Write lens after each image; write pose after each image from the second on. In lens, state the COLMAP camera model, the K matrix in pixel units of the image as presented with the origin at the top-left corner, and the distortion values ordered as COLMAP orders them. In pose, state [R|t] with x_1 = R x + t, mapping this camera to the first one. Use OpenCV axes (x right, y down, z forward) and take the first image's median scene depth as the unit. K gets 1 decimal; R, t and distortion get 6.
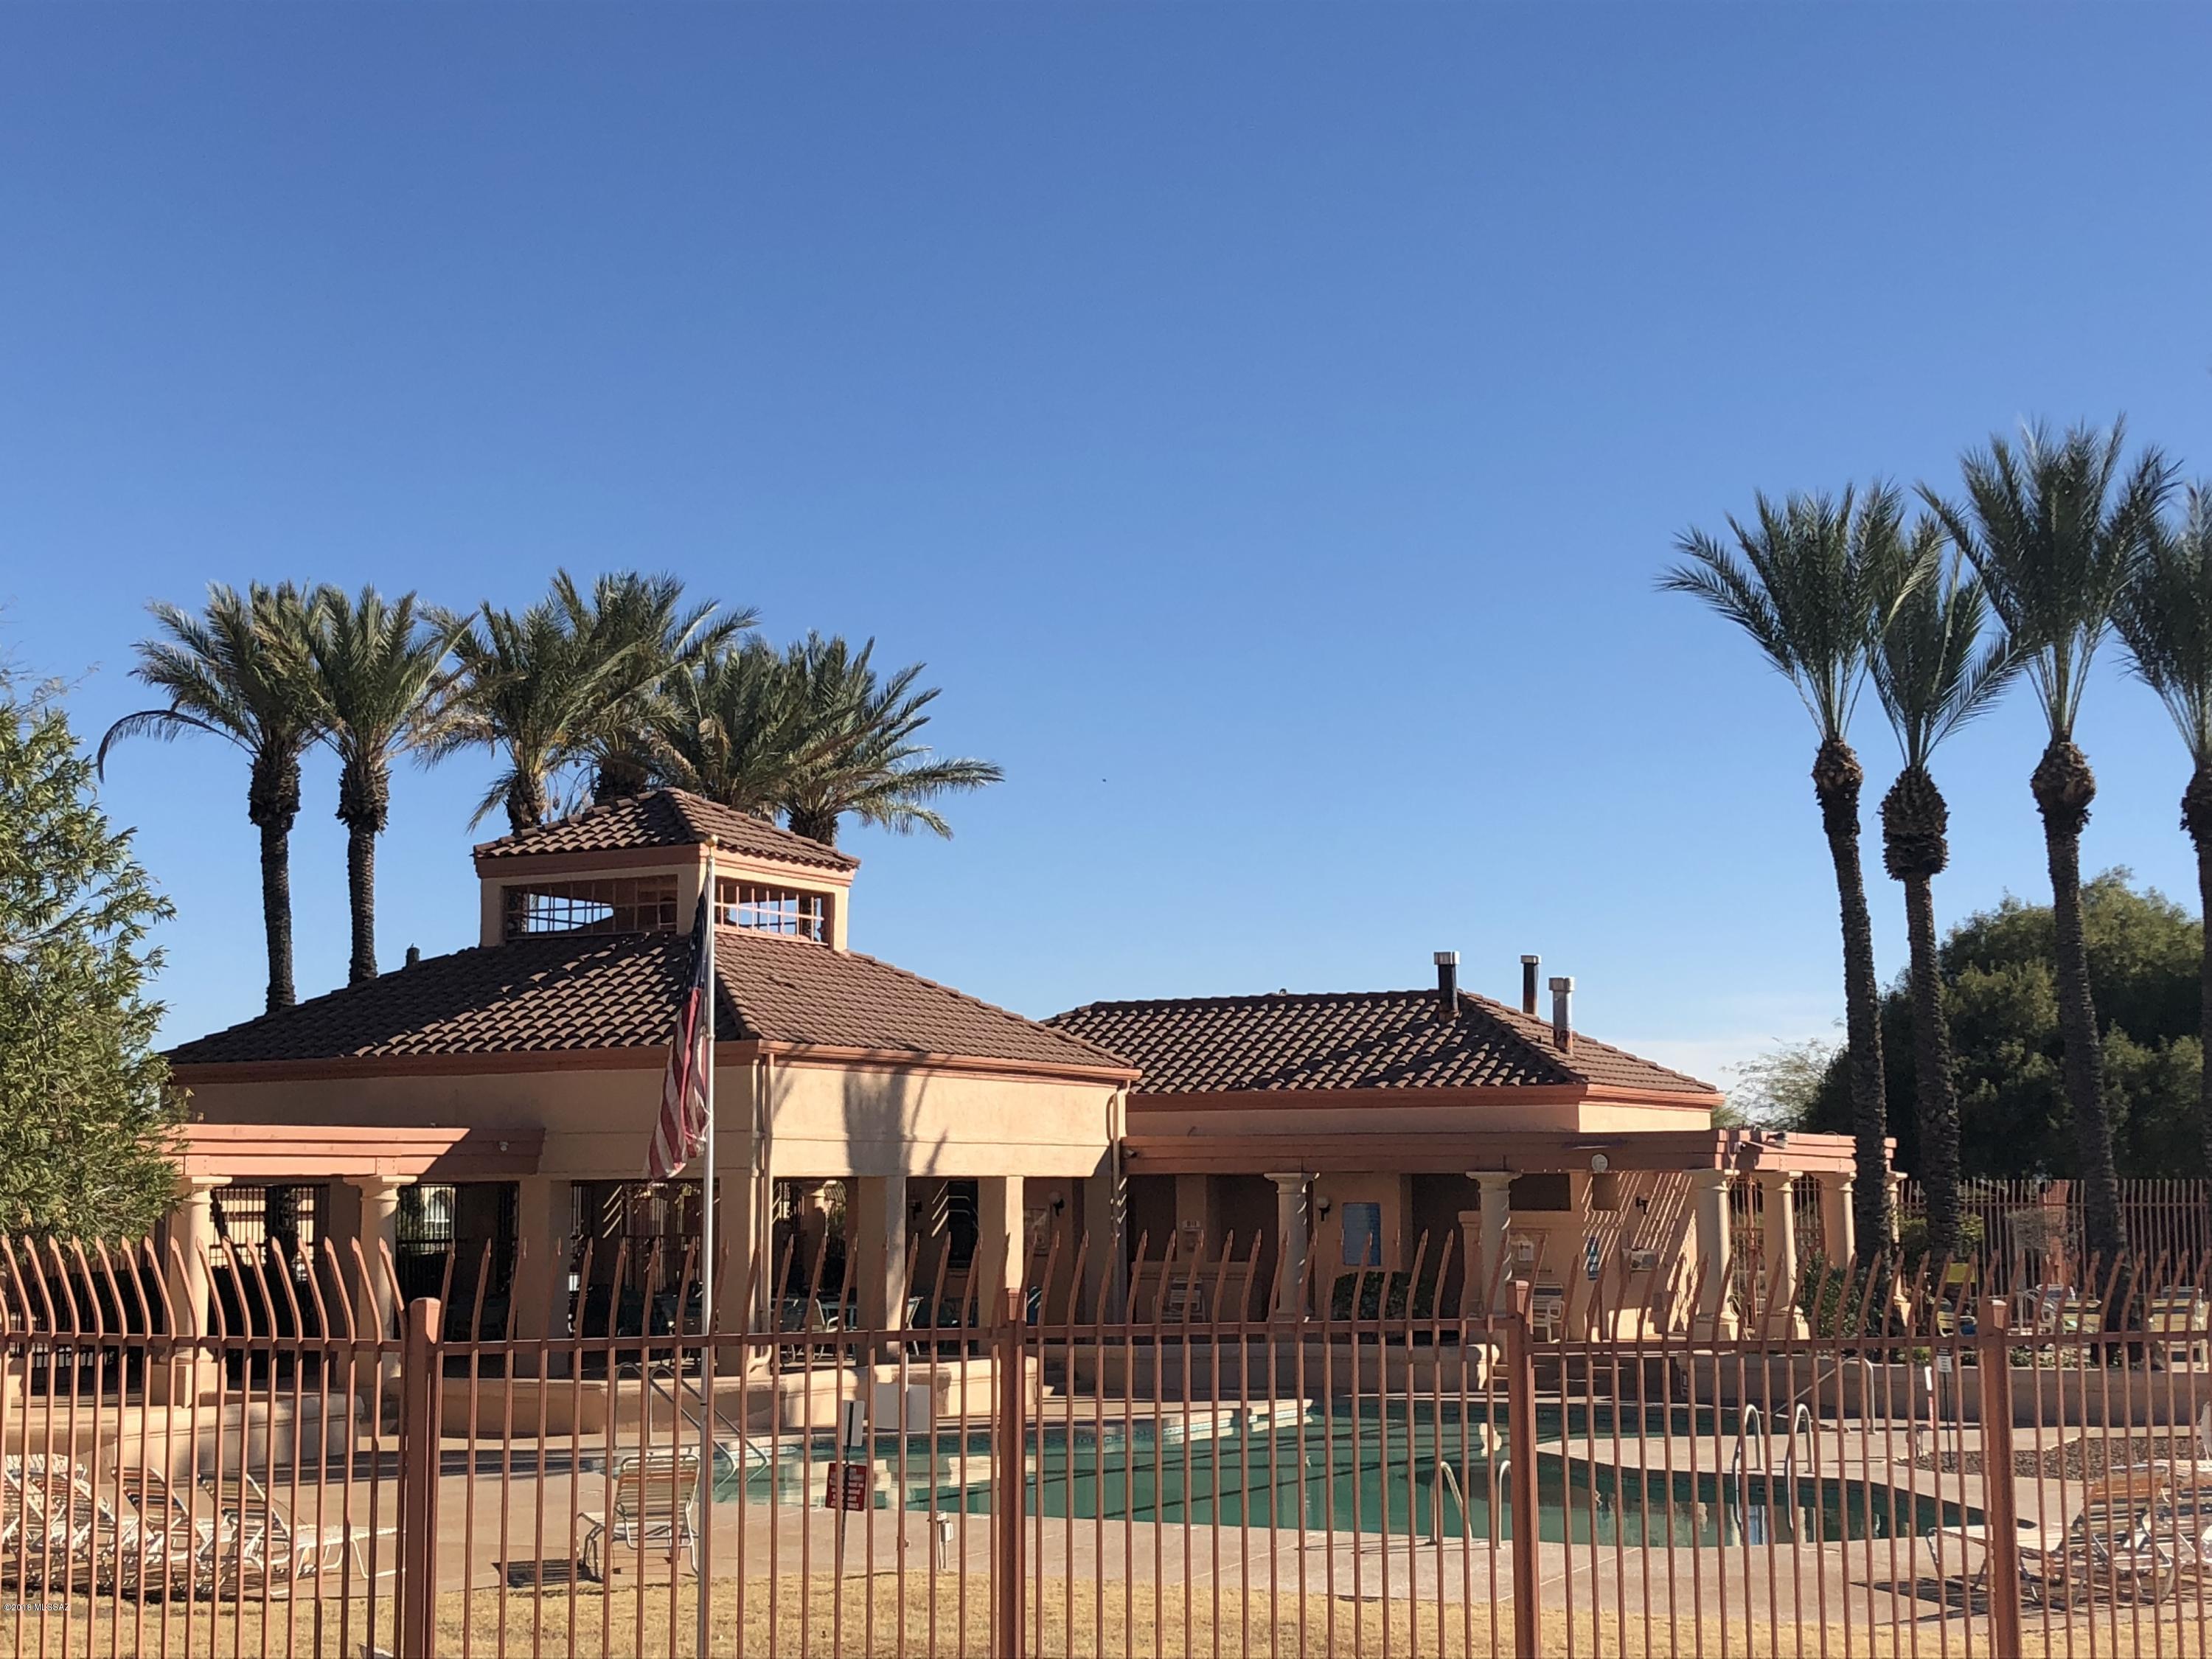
lens RADIAL K [[3227.8, 0, 1106.0], [0, 3227.8, 829.5], [0, 0, 1]] dist [0.313036, -1.595446]
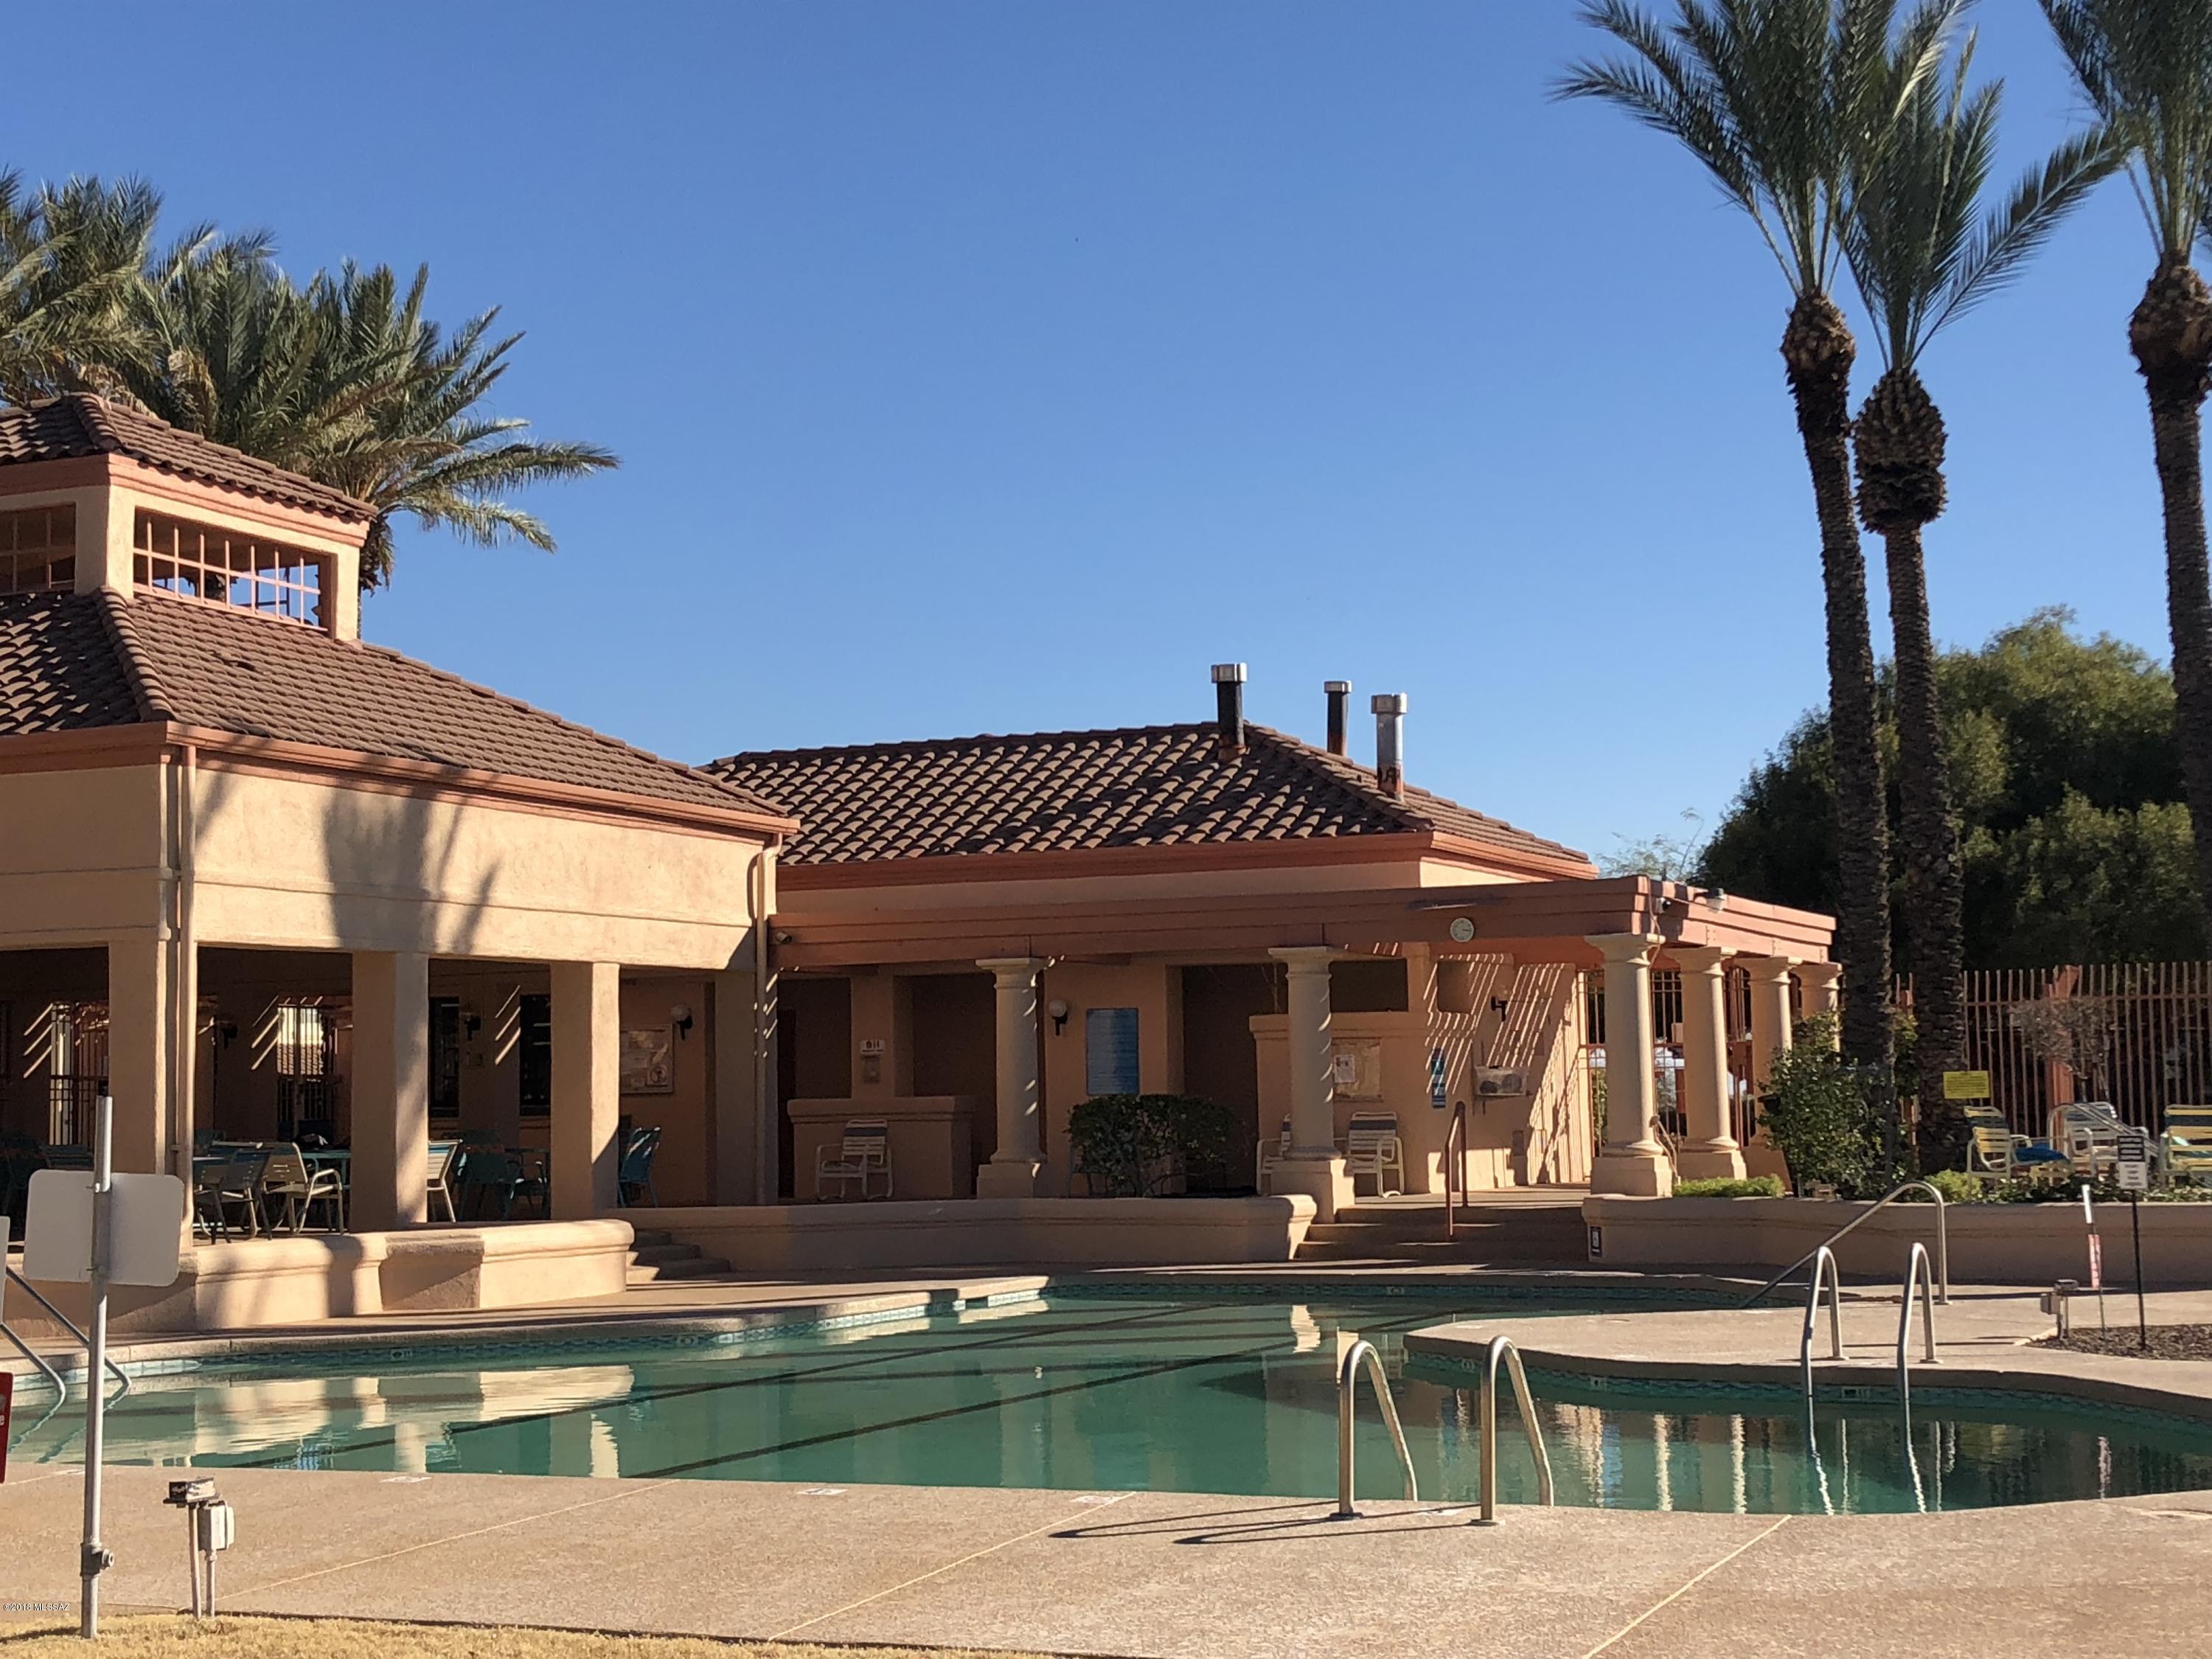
lens RADIAL K [[3400.1, 0, 1108.4], [0, 3400.1, 795.8], [0, 0, 1]] dist [0.275750, -1.115294]
pose [[0.995988, -0.002553, 0.089447, 0.011676], [0.000719, 0.999789, 0.020525, 0.054323], [-0.089481, -0.020379, 0.995780, 0.265602]]
